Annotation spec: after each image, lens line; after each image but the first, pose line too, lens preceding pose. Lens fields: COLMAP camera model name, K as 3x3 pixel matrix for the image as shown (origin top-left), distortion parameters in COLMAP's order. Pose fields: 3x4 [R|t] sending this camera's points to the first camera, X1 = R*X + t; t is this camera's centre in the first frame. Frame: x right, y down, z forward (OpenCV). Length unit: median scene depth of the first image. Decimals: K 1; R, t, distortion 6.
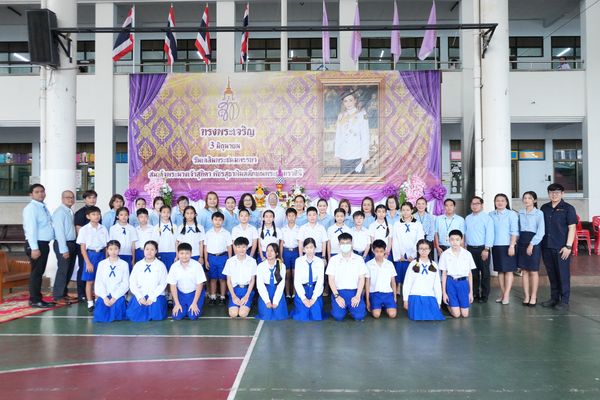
lens RADIAL K [[450.1, 0, 298.4], [0, 450.1, 198.6], [0, 0, 1]] dist [-0.049167, 0.004931]
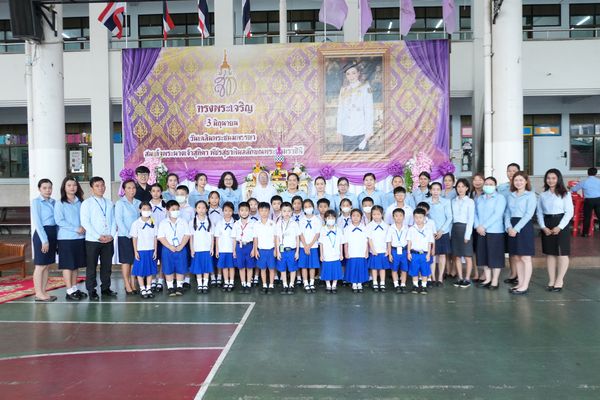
lens RADIAL K [[450.1, 0, 301.3], [0, 450.1, 201.6], [0, 0, 1]] dist [-0.049167, 0.004931]
pose [[0.999670, -0.006948, -0.024740, 0.027713], [0.008189, 0.998693, 0.050444, 0.003285], [0.024358, -0.050630, 0.998420, 0.040338]]
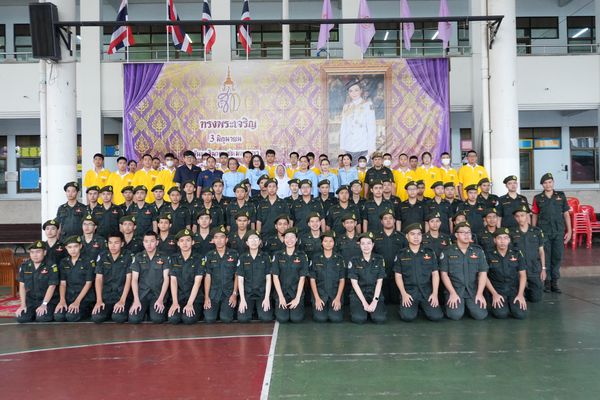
lens RADIAL K [[533.5, 0, 297.0], [0, 533.5, 199.8], [0, 0, 1]] dist [-0.036460, -0.041189]
pose [[0.999723, -0.011760, 0.020374, -0.036510], [0.011521, 0.999864, 0.011785, 0.001619], [-0.020510, -0.011547, 0.999723, -0.142890]]
